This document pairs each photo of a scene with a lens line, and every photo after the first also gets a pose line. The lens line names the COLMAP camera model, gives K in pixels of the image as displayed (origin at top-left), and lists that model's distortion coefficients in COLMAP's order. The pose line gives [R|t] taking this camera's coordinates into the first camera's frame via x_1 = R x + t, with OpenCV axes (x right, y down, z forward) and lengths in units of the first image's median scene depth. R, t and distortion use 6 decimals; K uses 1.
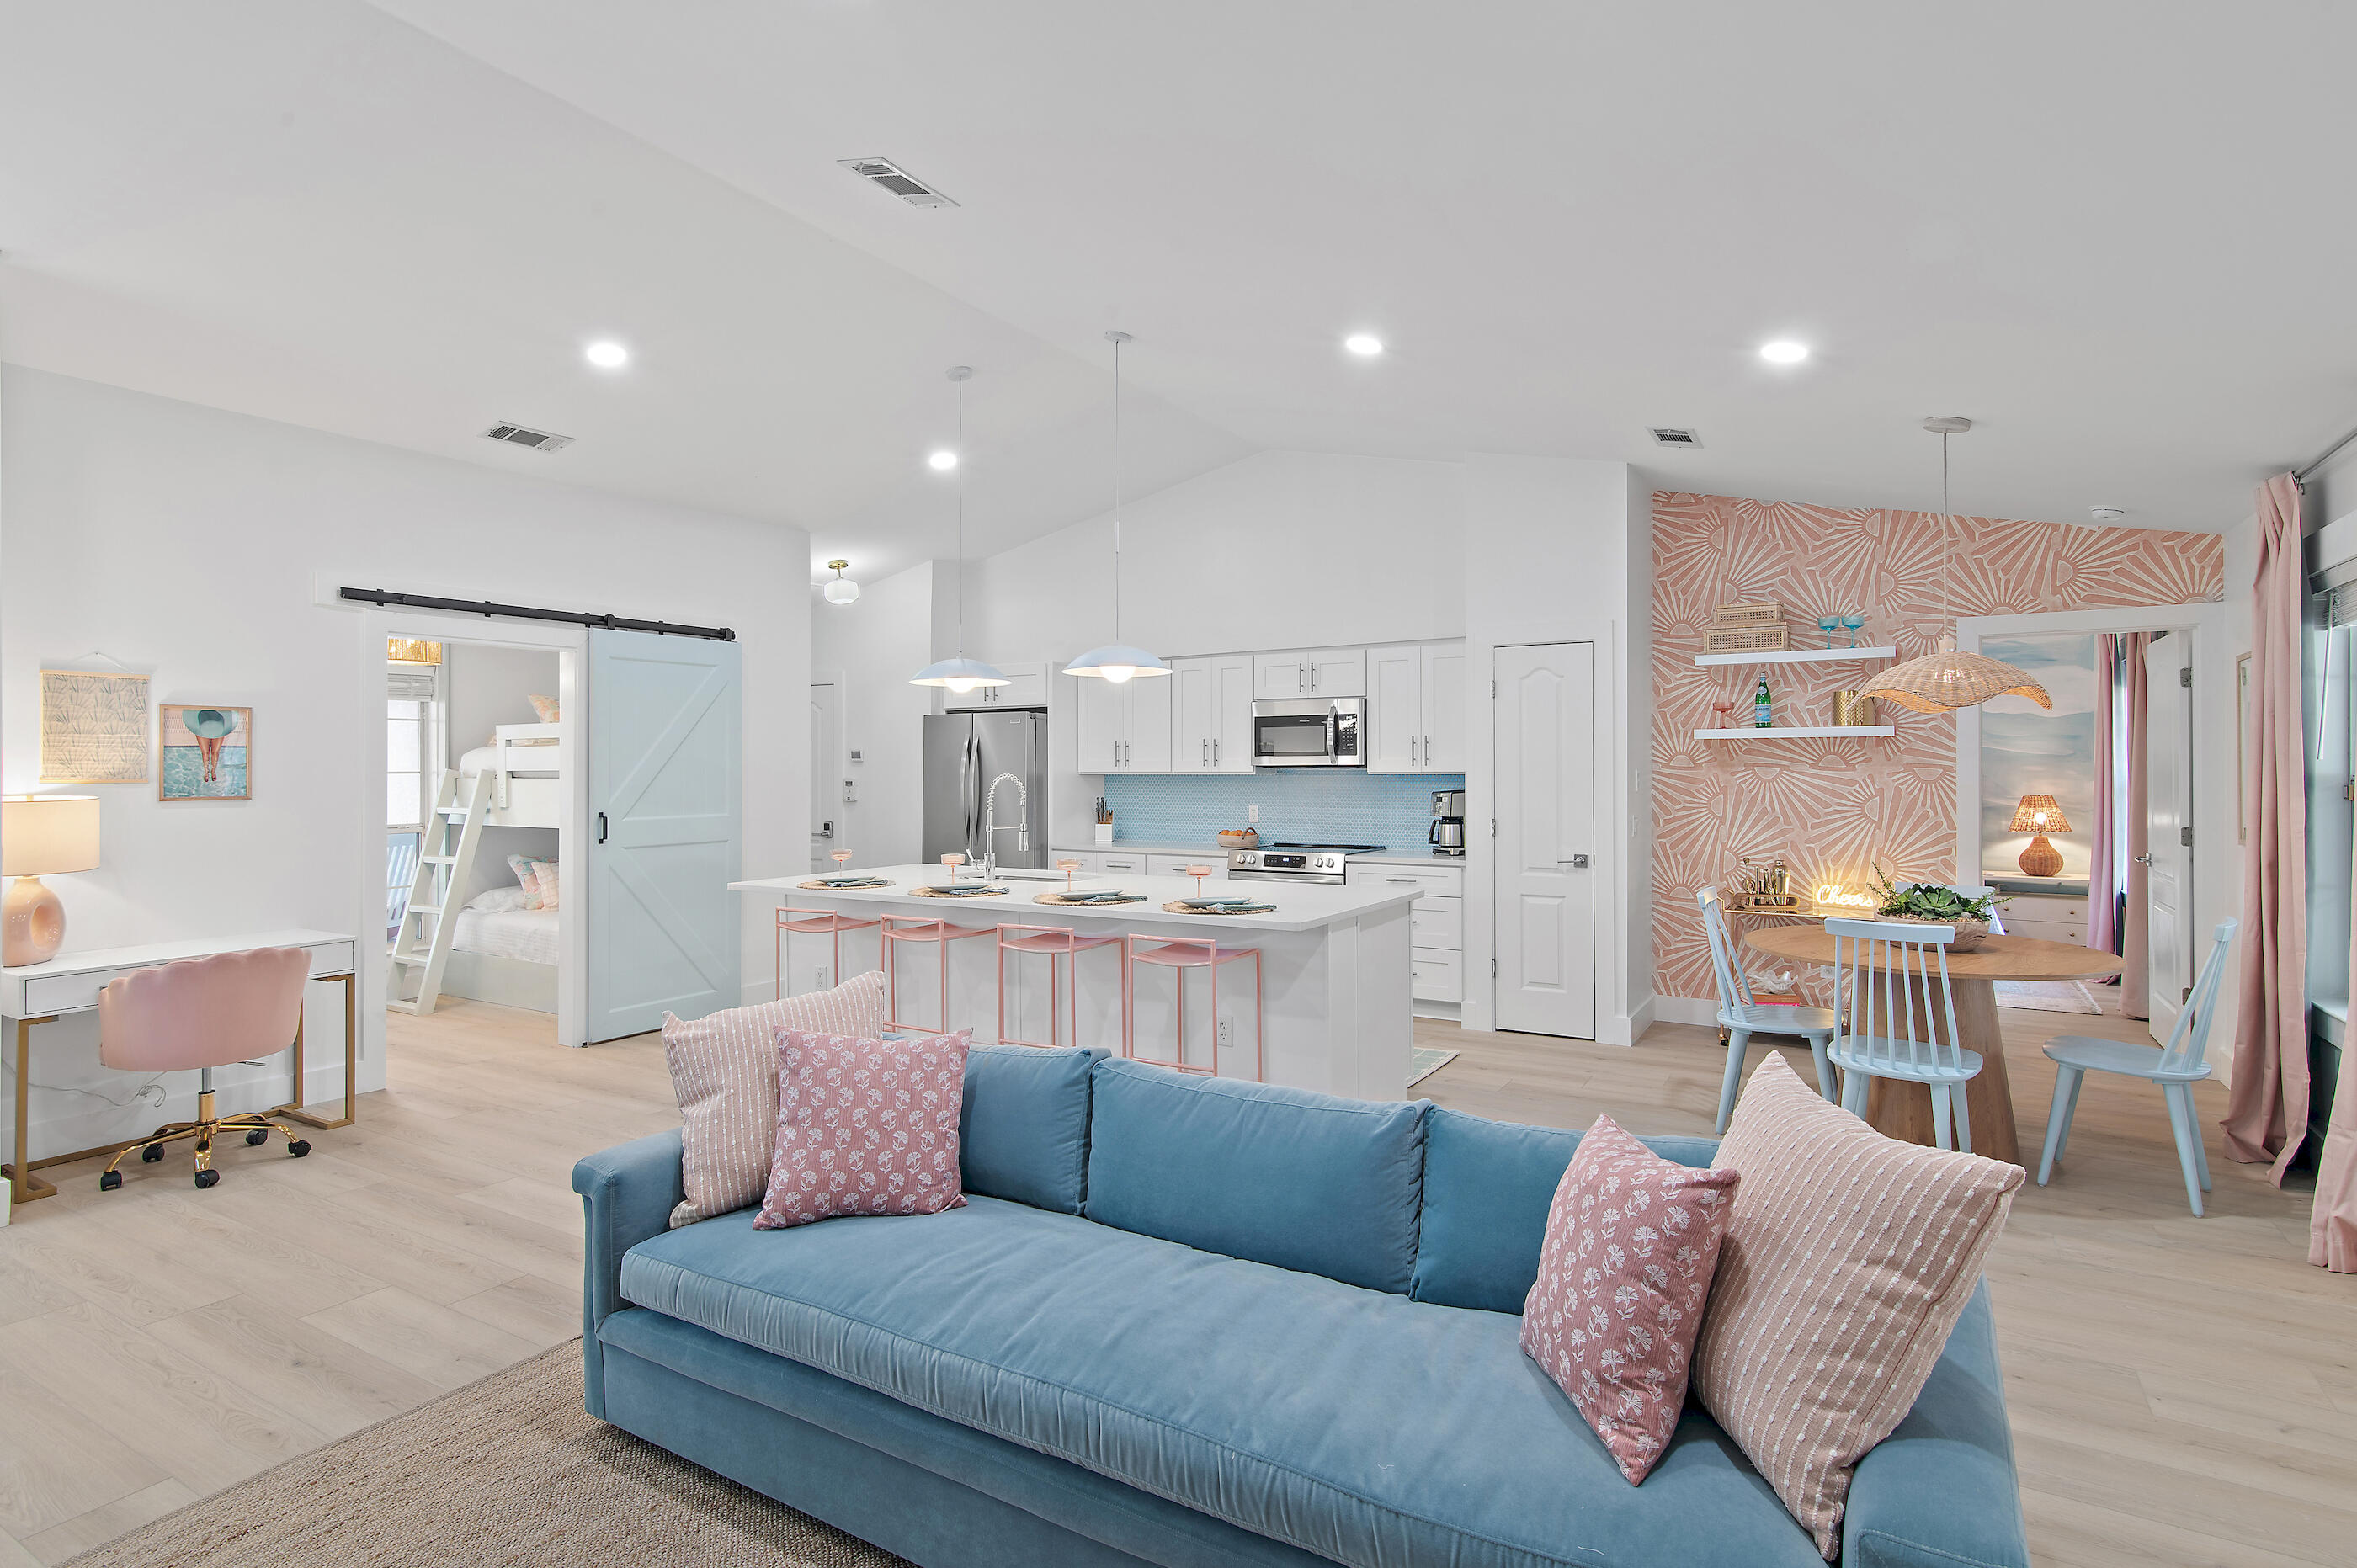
lens RADIAL K [[1216.7, 0, 1217.3], [0, 1216.7, 775.6], [0, 0, 1]] dist [0.019015, -0.005229]
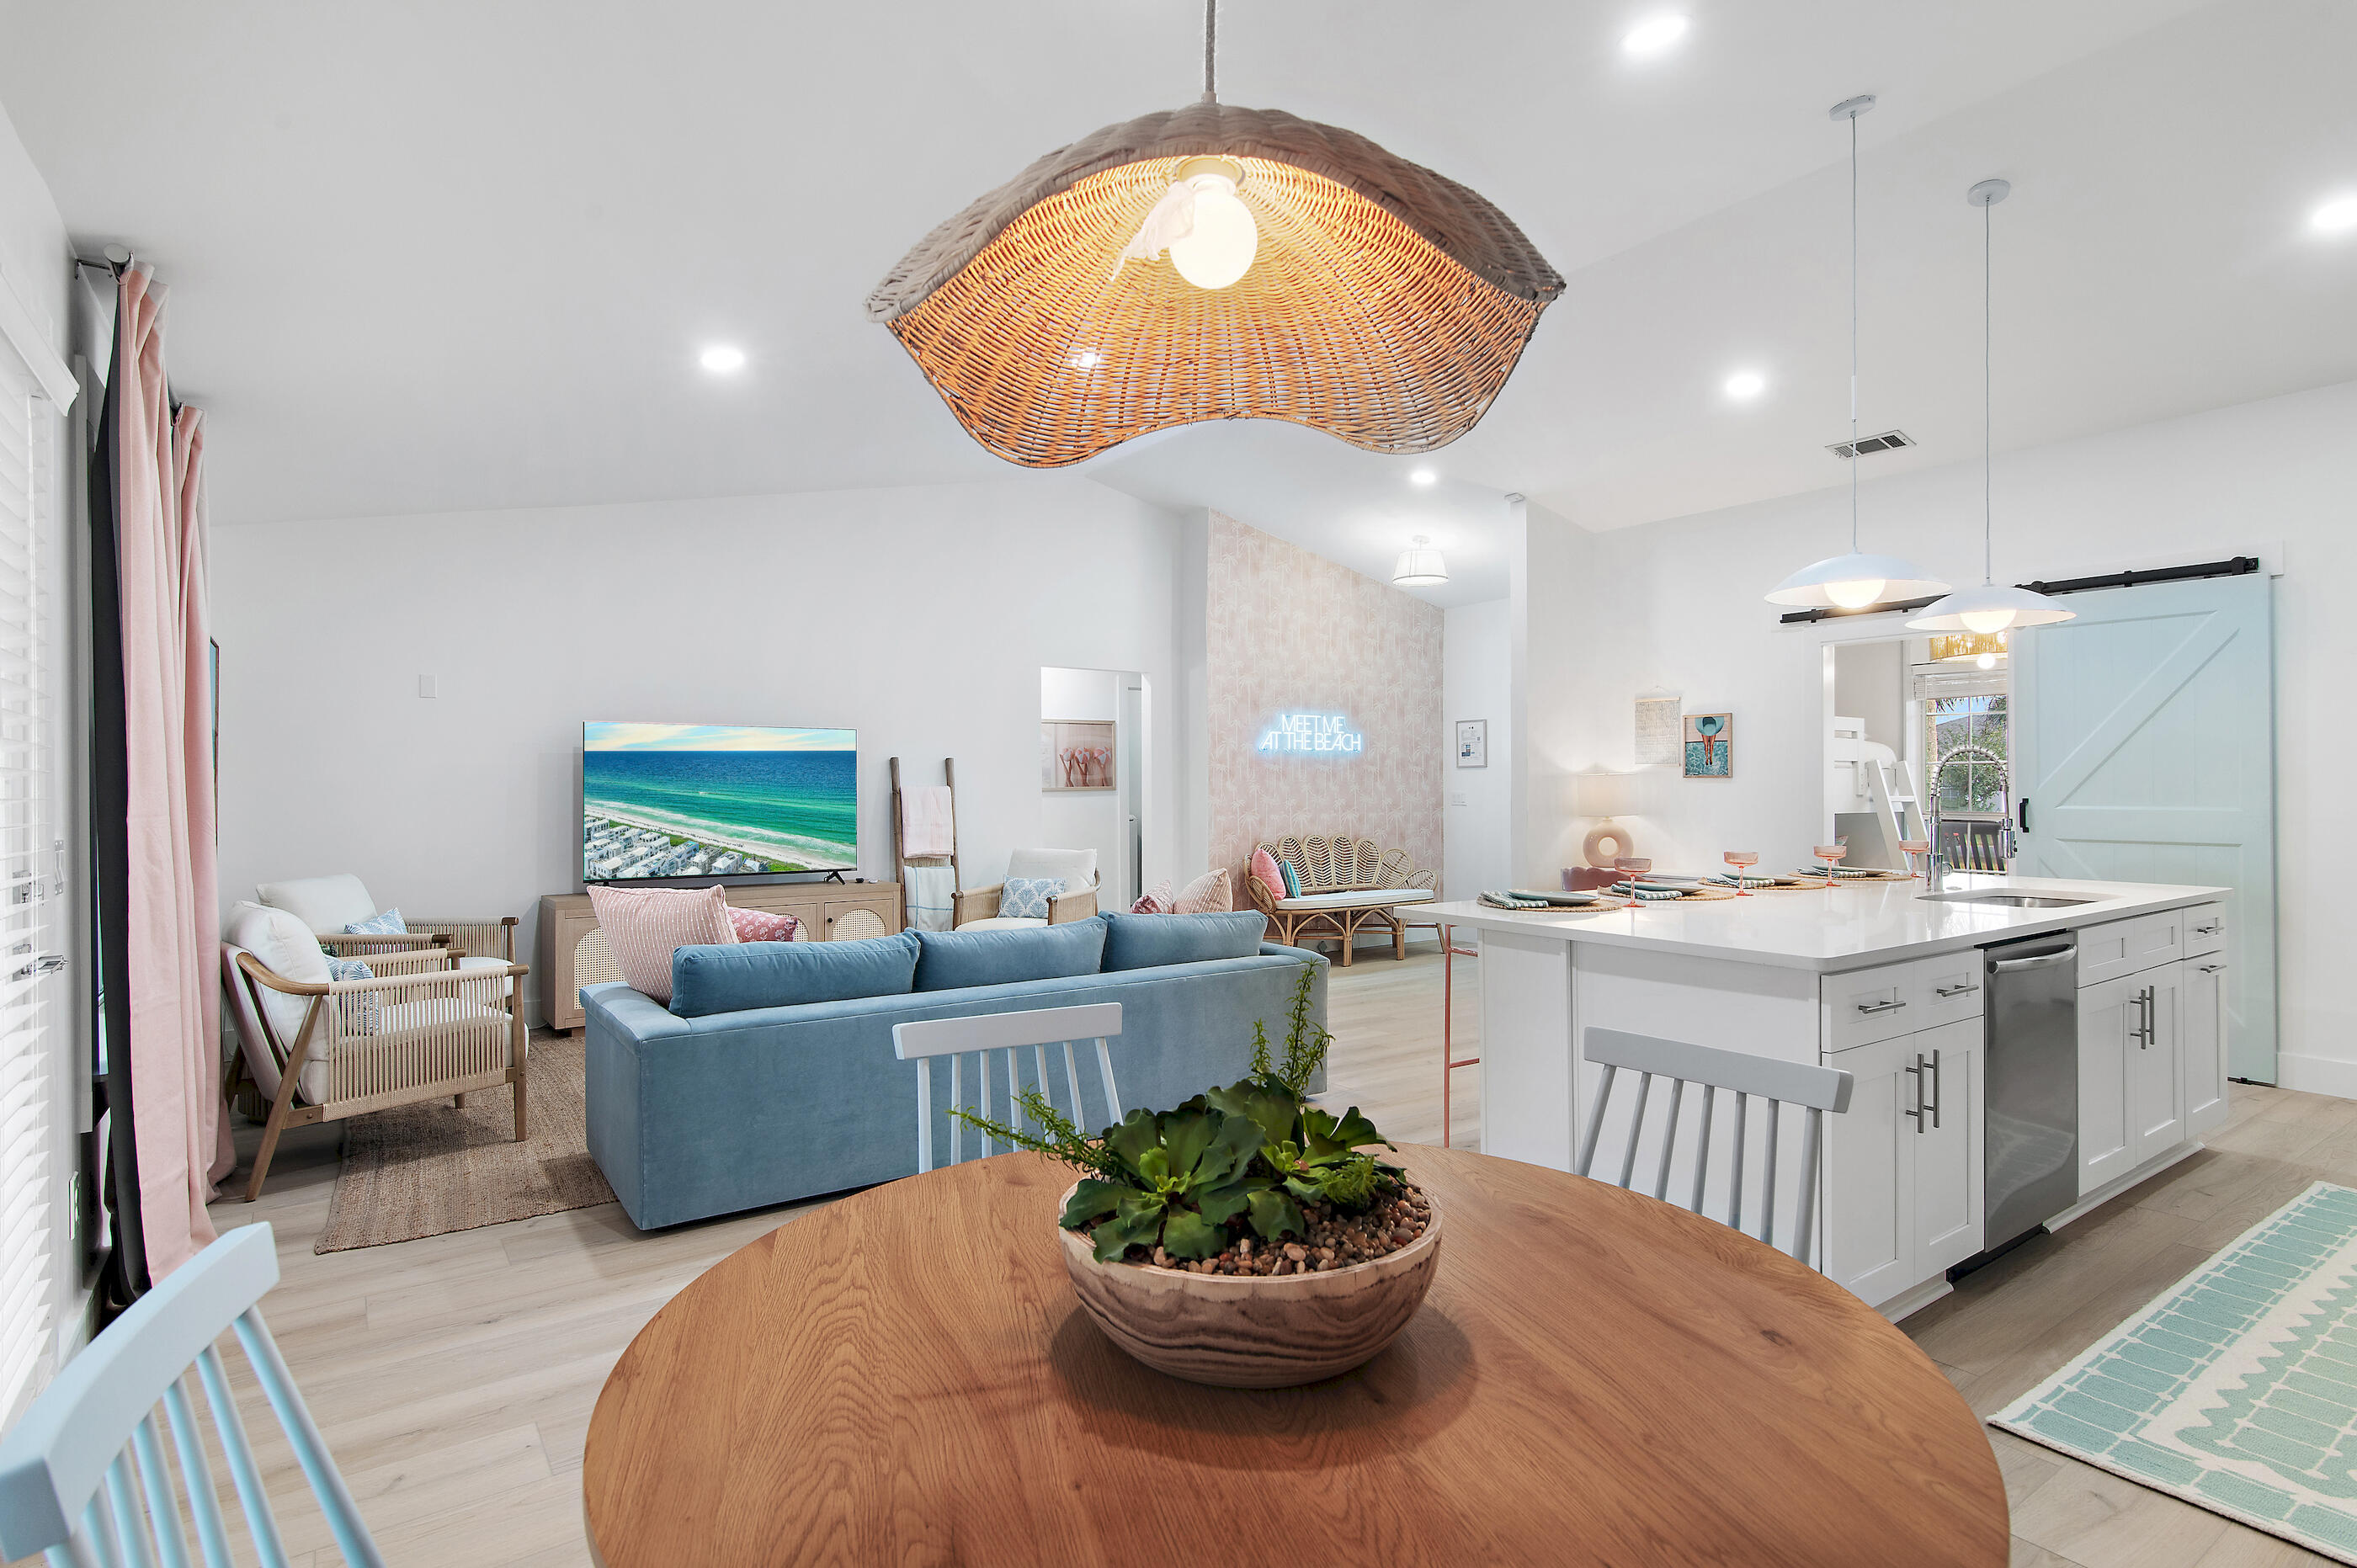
lens RADIAL K [[1216.7, 0, 1168.1], [0, 1216.7, 796.9], [0, 0, 1]] dist [0.019015, -0.005229]
pose [[-0.380940, 0.009889, -0.924547, 0.587663], [-0.001039, 0.999938, 0.011123, 0.020673], [0.924599, 0.005198, -0.380906, 0.714149]]
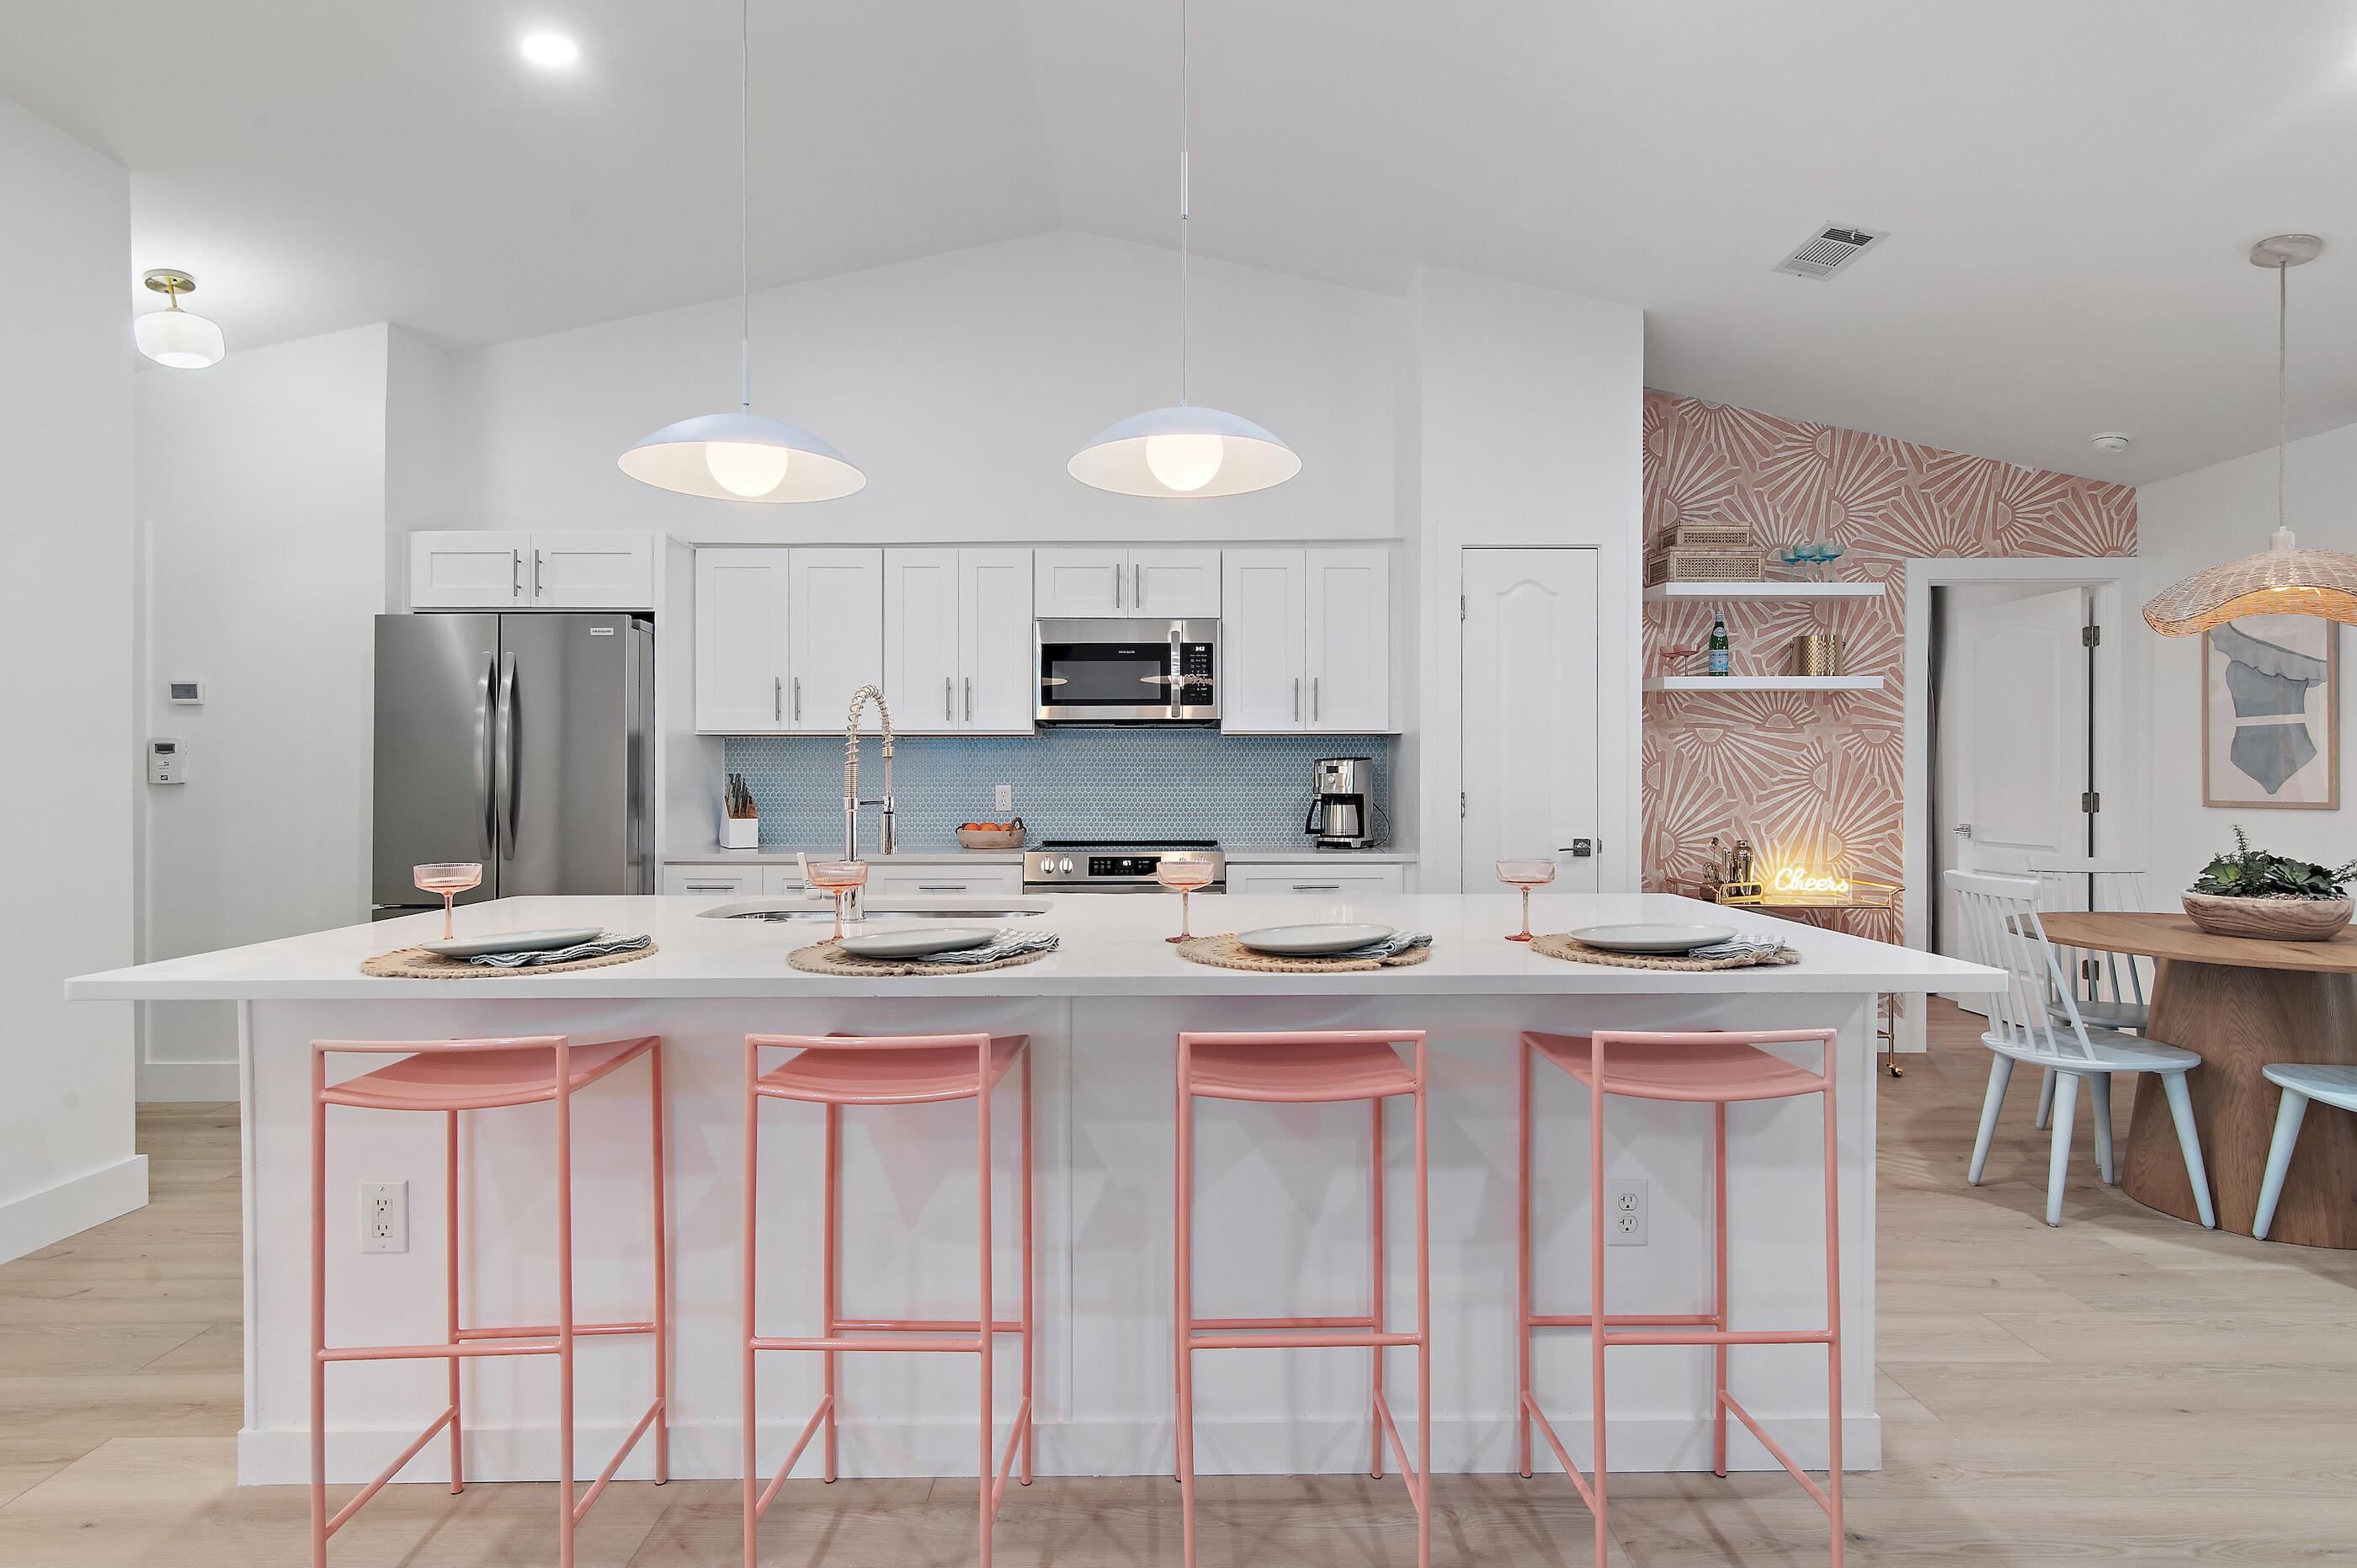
lens RADIAL K [[1216.7, 0, 1208.1], [0, 1216.7, 783.2], [0, 0, 1]] dist [0.019015, -0.005229]
pose [[0.859925, -0.001358, 0.510418, -0.259264], [0.002020, 0.999998, -0.000743, 0.030210], [-0.510416, 0.001670, 0.859926, 0.470281]]
